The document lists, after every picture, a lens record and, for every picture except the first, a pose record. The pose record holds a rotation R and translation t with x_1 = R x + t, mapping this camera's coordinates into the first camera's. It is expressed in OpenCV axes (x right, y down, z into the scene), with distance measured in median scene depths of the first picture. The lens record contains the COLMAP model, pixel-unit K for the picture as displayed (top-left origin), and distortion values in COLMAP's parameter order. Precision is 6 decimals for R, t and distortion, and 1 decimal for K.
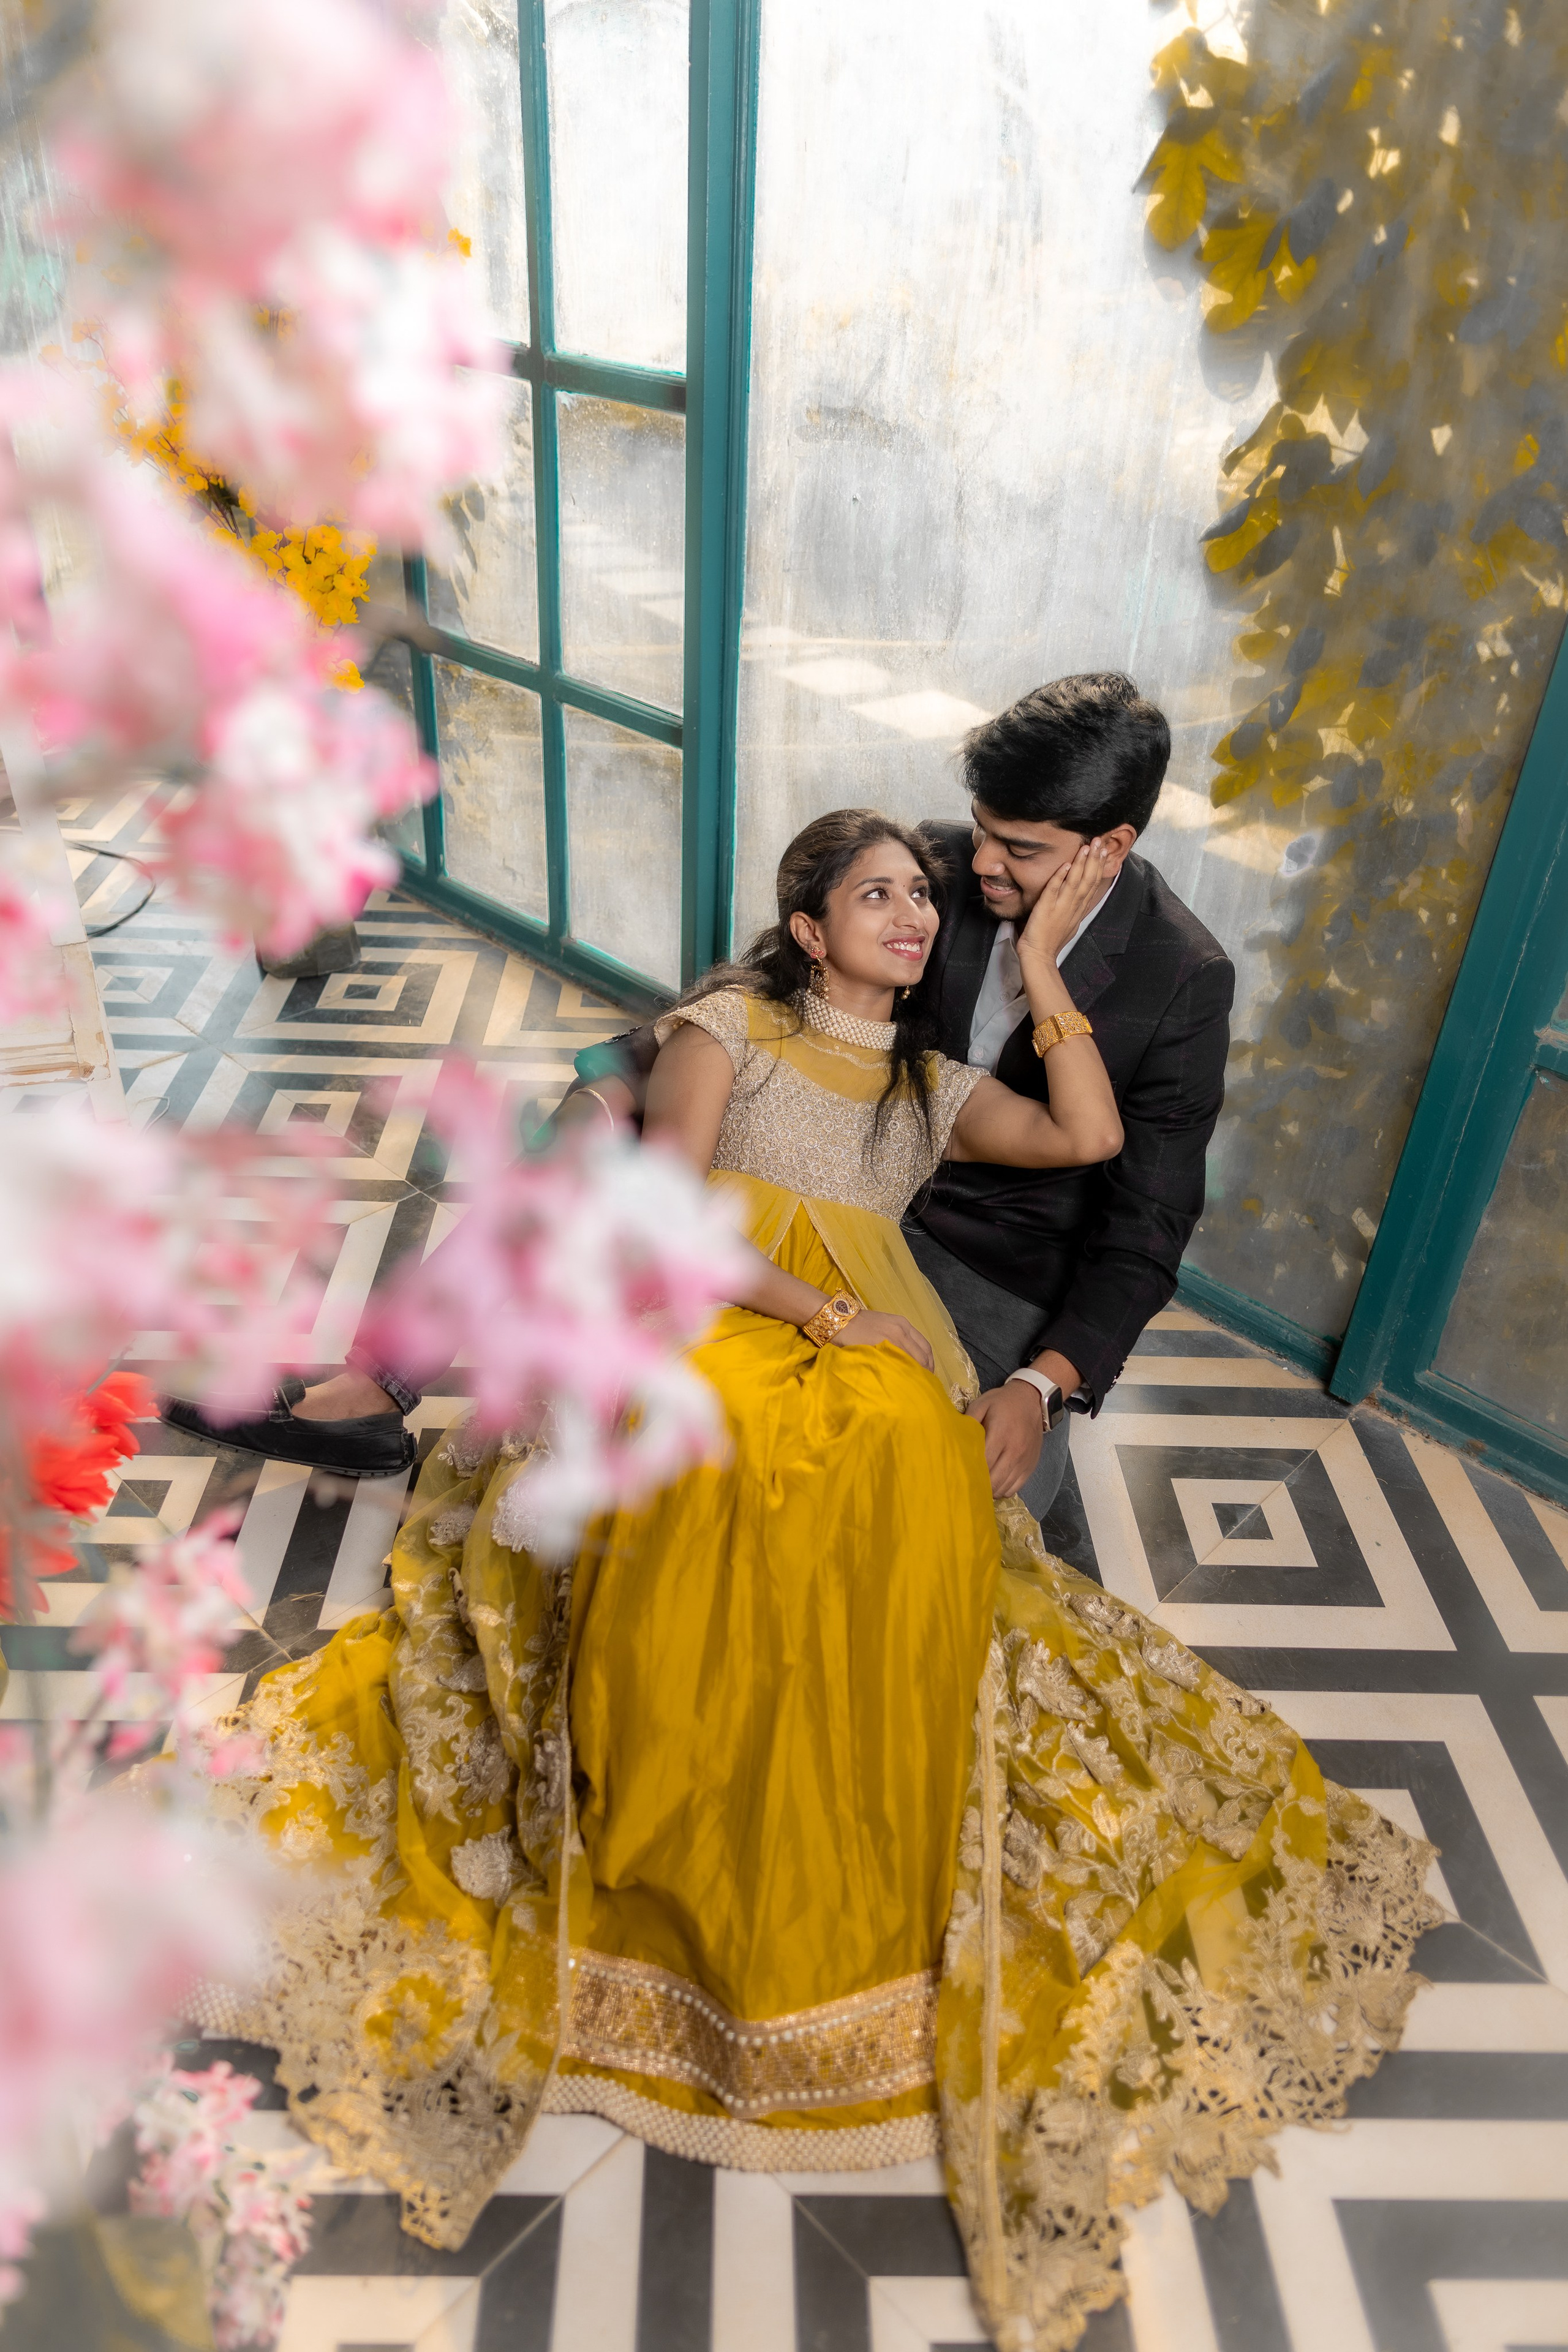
lens RADIAL K [[1601.9, 0, 800.9], [0, 1601.9, 1172.6], [0, 0, 1]] dist [0.034893, 0.001352]
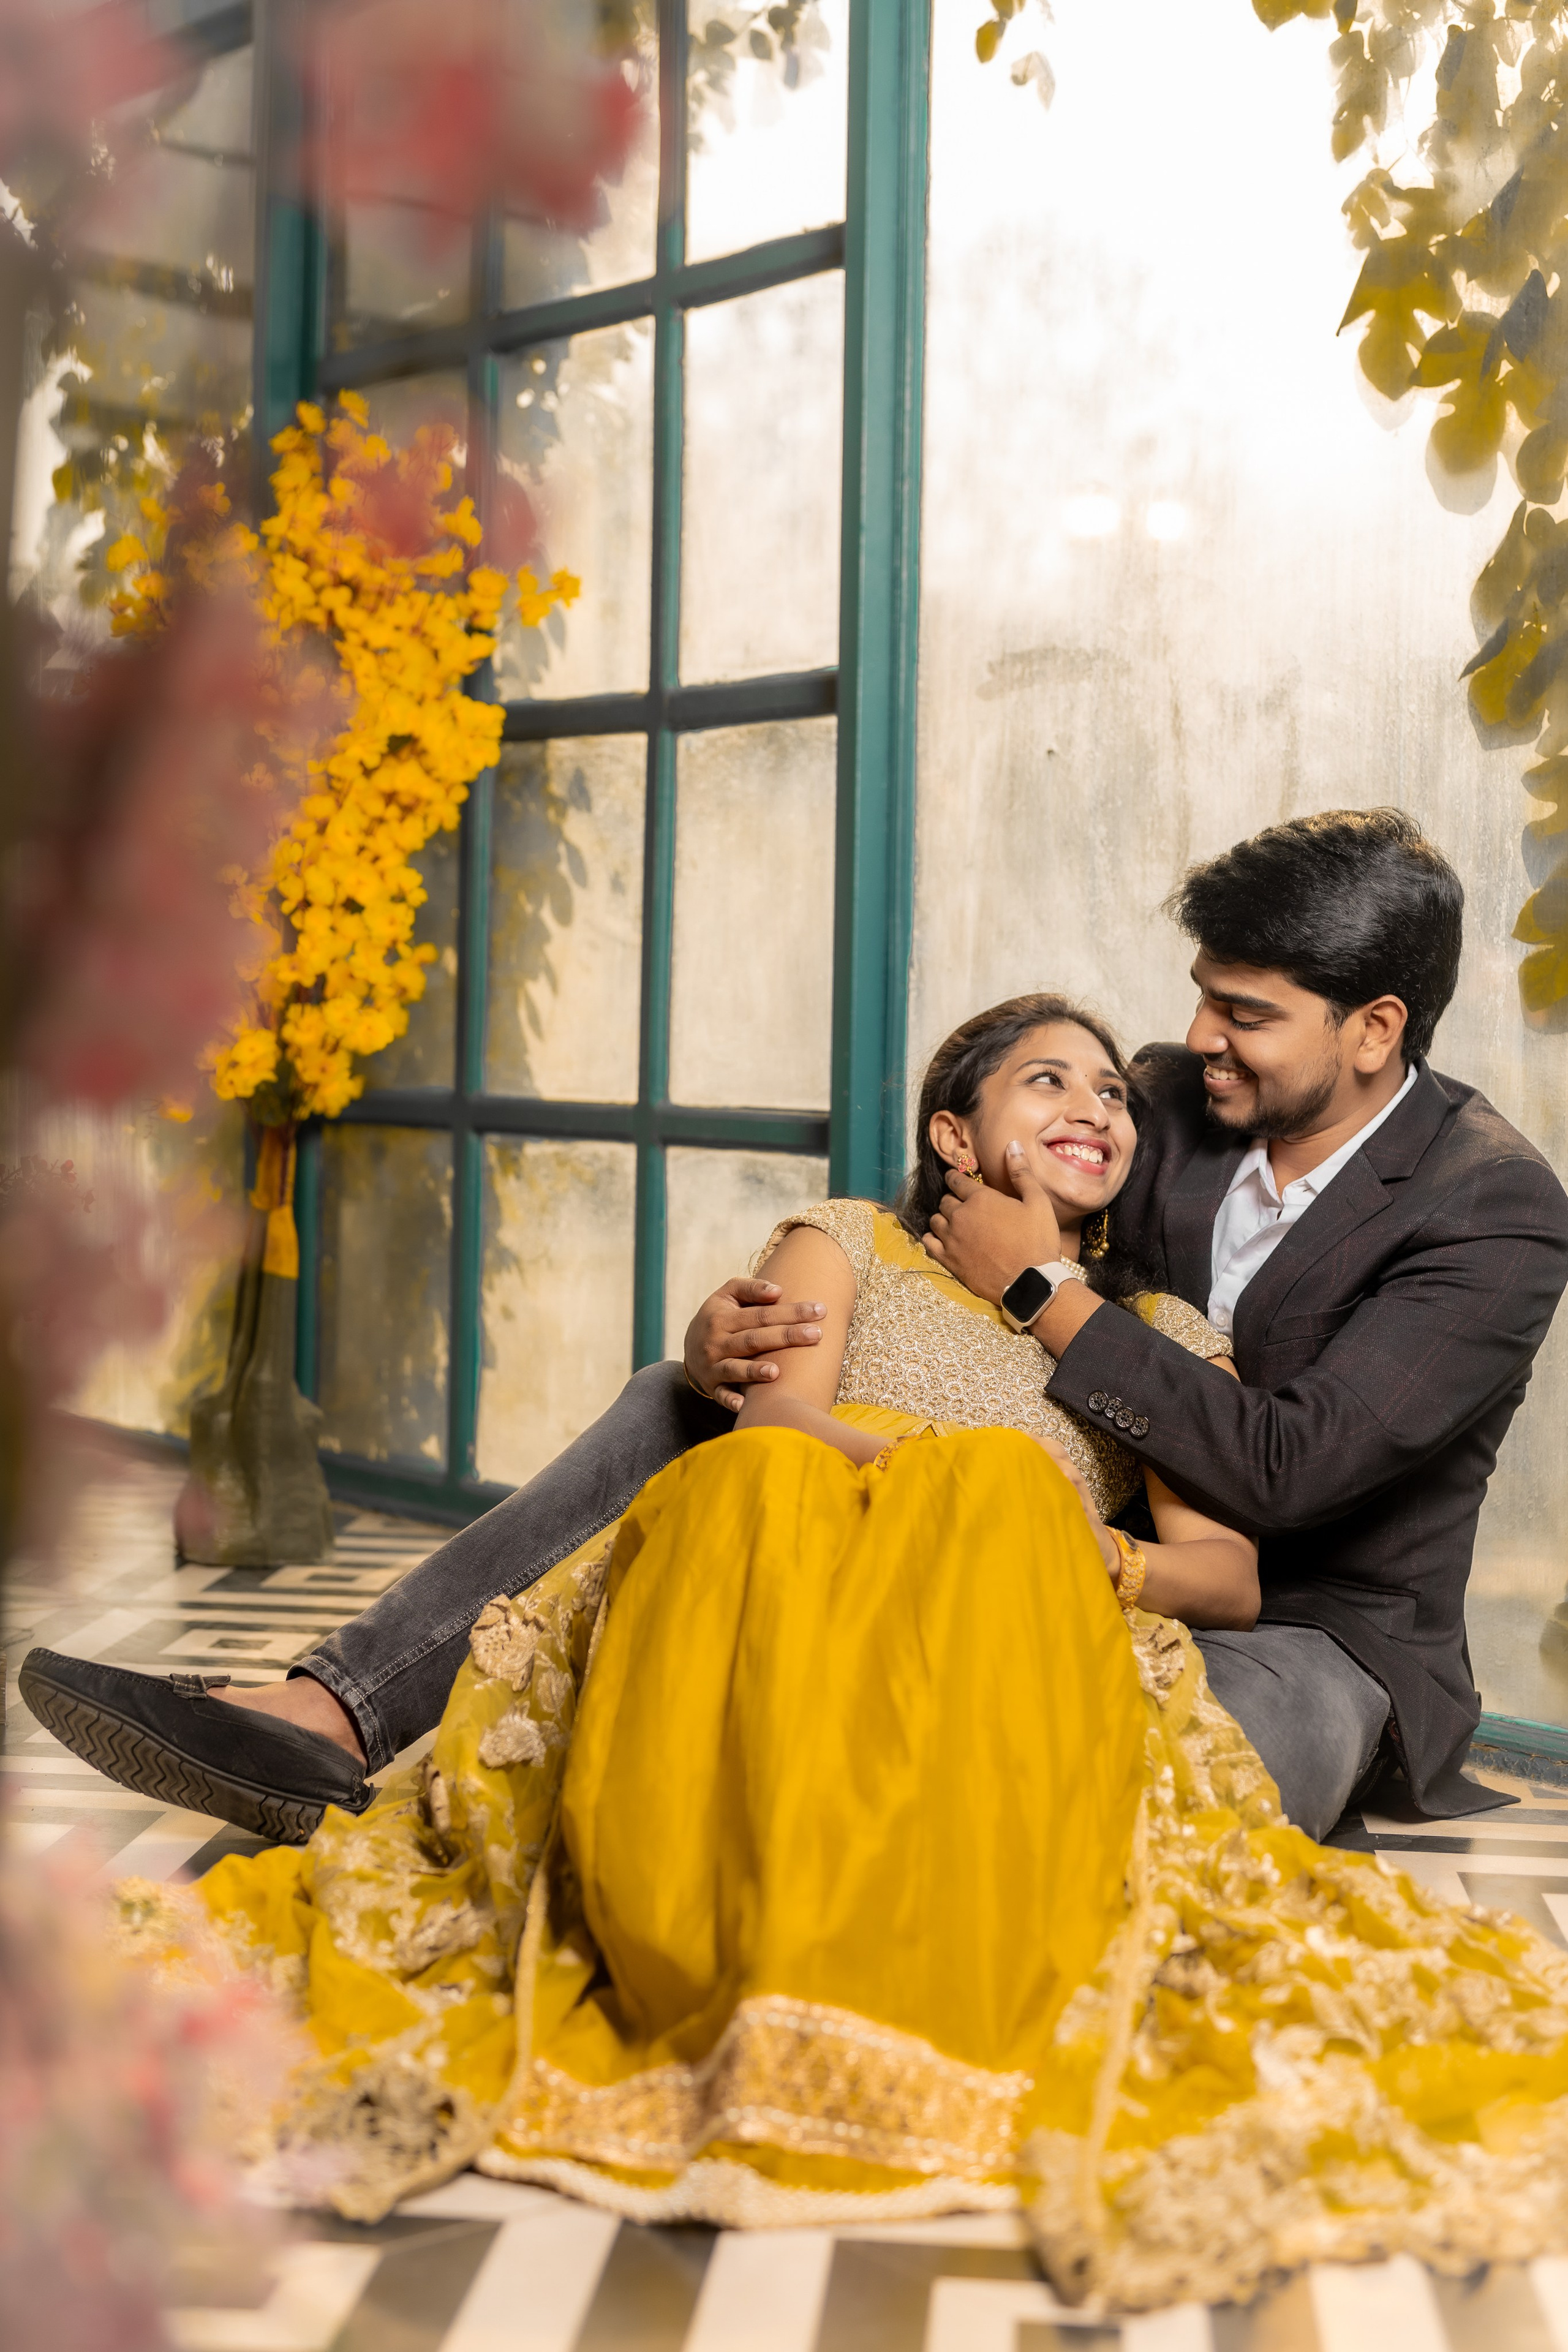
lens RADIAL K [[3461.7, 0, 784.0], [0, 3461.7, 1176.0], [0, 0, 1]] dist [0.038687, 0.098516]
pose [[0.991617, -0.030701, -0.125515, 0.119047], [-0.036372, 0.865770, -0.499119, 0.631709], [0.123990, 0.499500, 0.857395, -0.342731]]
